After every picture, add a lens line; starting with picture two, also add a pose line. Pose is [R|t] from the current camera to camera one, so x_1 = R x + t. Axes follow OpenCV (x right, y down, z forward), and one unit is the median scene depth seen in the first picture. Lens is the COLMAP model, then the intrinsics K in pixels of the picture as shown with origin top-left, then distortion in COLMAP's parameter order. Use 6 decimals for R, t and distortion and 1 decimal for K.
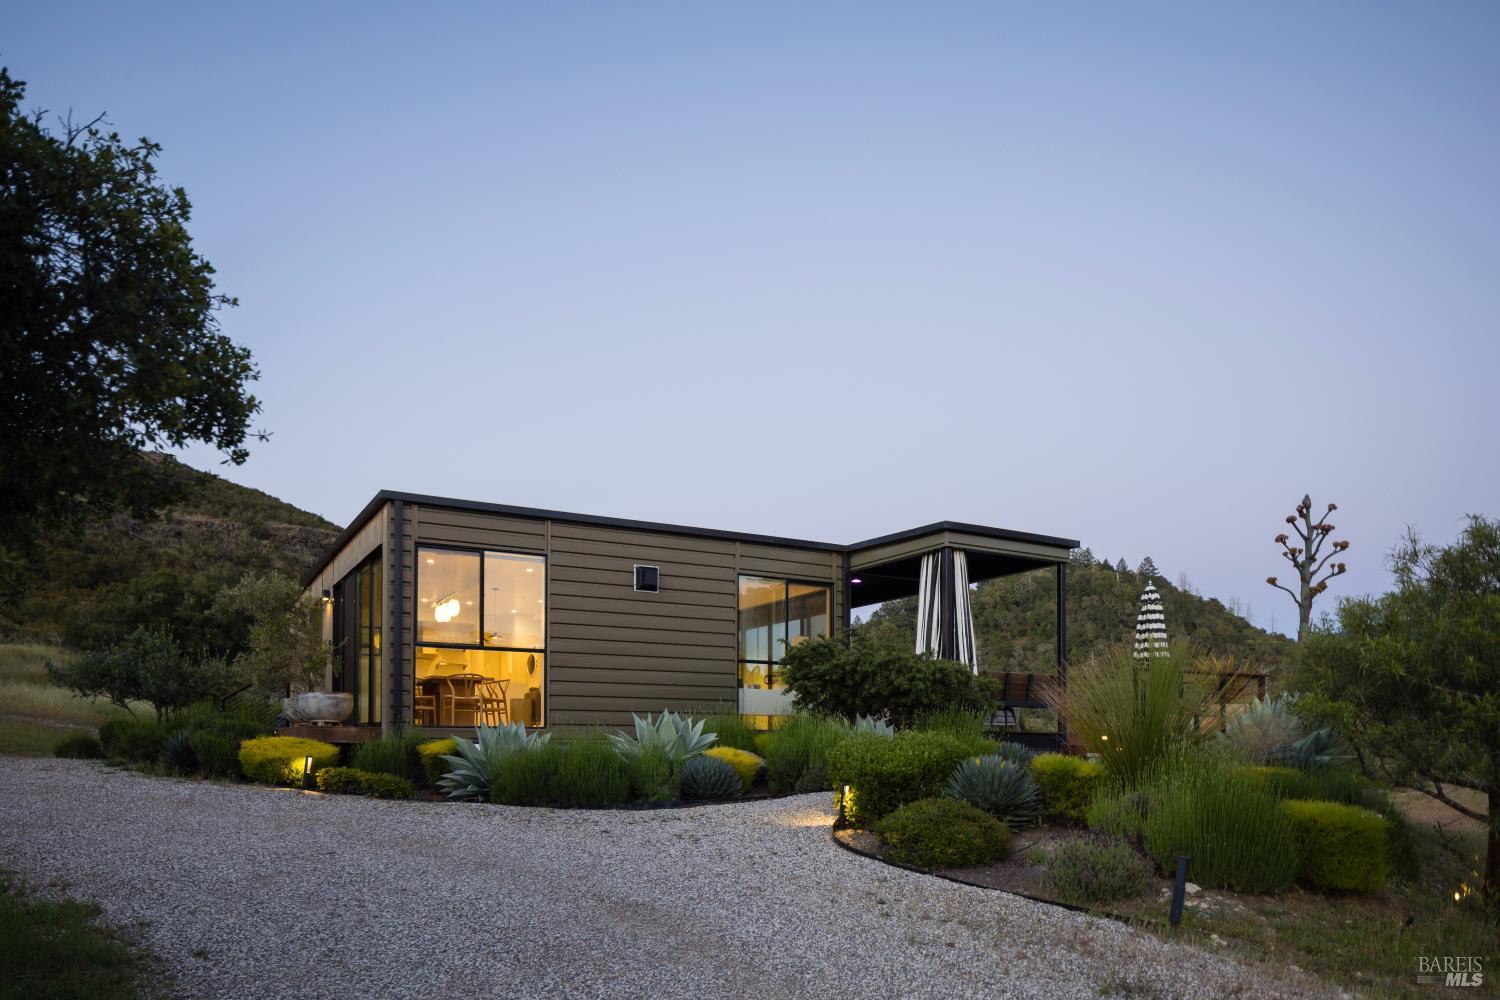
lens RADIAL K [[1046.2, 0, 750.0], [0, 1046.2, 500.0], [0, 0, 1]] dist [-0.002973, -0.001458]
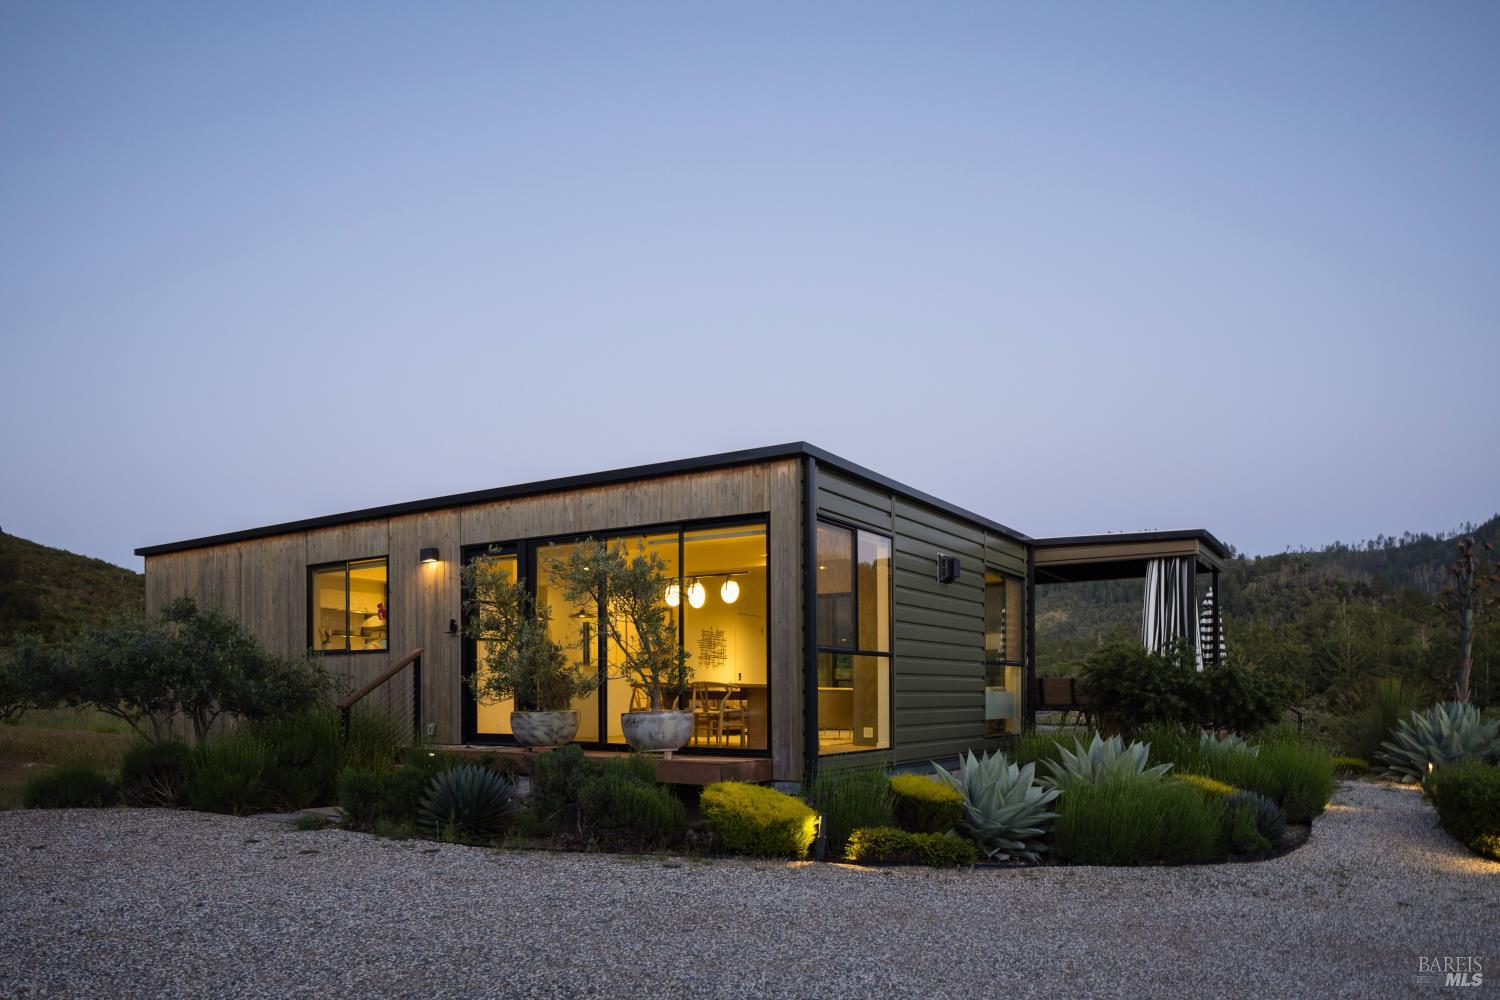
lens RADIAL K [[1034.5, 0, 750.0], [0, 1034.5, 500.0], [0, 0, 1]] dist [0.006157, 0.001015]
pose [[0.871986, 0.084990, 0.482097, -0.658194], [-0.108224, 0.993915, 0.020529, 0.017937], [-0.477418, -0.070075, 0.875878, 0.334373]]
